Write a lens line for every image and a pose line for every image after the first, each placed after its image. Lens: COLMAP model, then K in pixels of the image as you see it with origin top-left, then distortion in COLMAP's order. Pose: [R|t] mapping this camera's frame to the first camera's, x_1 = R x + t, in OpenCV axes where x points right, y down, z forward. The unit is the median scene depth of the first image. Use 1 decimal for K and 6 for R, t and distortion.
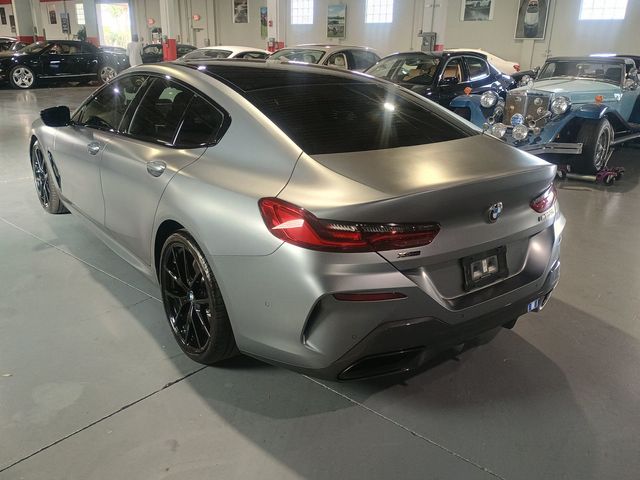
lens RADIAL K [[559.3, 0, 328.7], [0, 559.3, 226.5], [0, 0, 1]] dist [0.015679, -0.001636]
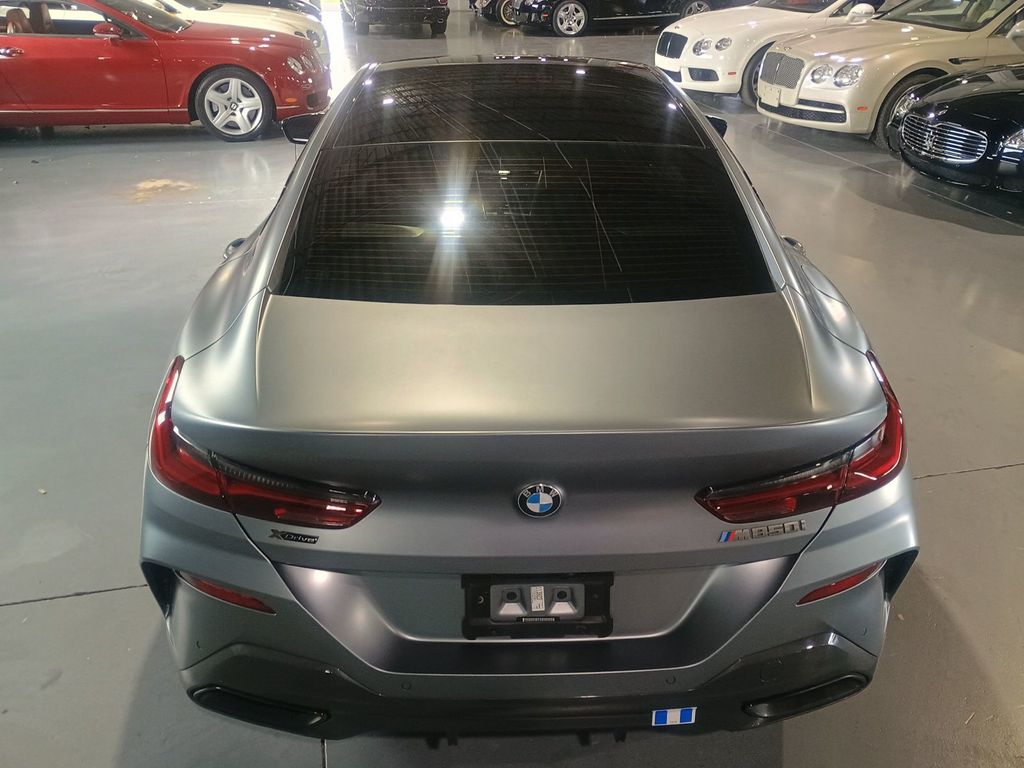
lens RADIAL K [[894.9, 0, 525.9], [0, 894.9, 362.5], [0, 0, 1]] dist [0.015679, -0.001636]
pose [[0.807602, 0.235186, -0.540802, 0.101295], [-0.169632, 0.970923, 0.168919, -0.038965], [0.564804, -0.044682, 0.824014, 0.065047]]
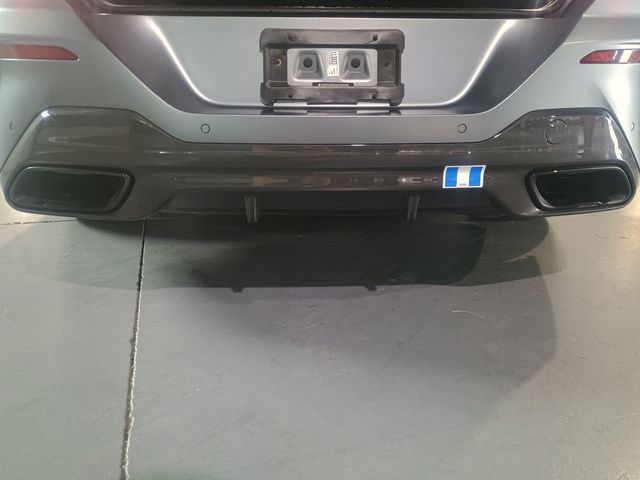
lens RADIAL K [[558.9, 0, 316.9], [0, 558.9, 240.5], [0, 0, 1]] dist [0.030986, -0.012846]
pose [[0.812683, 0.179098, -0.554500, 0.091711], [-0.168932, 0.983142, 0.069956, 0.030723], [0.557681, 0.036820, 0.829238, 0.097287]]
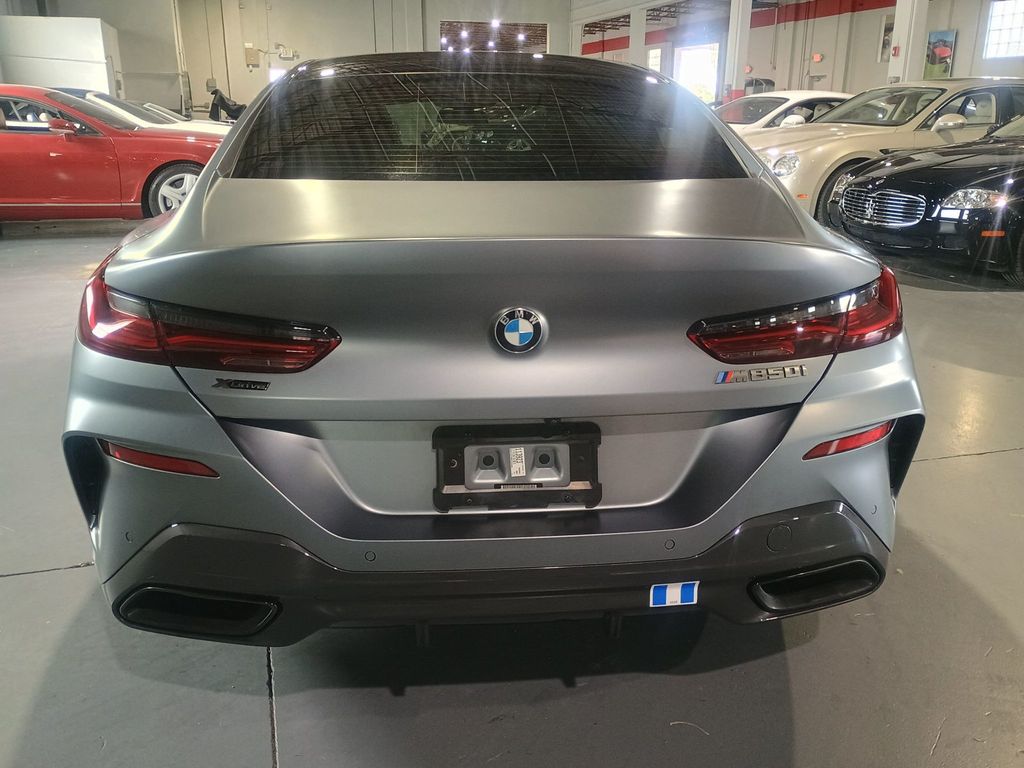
lens RADIAL K [[886.9, 0, 522.9], [0, 886.9, 382.5], [0, 0, 1]] dist [0.023381, -0.008205]
pose [[0.838203, 0.143273, -0.526202, 0.100226], [-0.154251, 0.987759, 0.023233, -0.000433], [0.523089, 0.061693, 0.850042, 0.072785]]
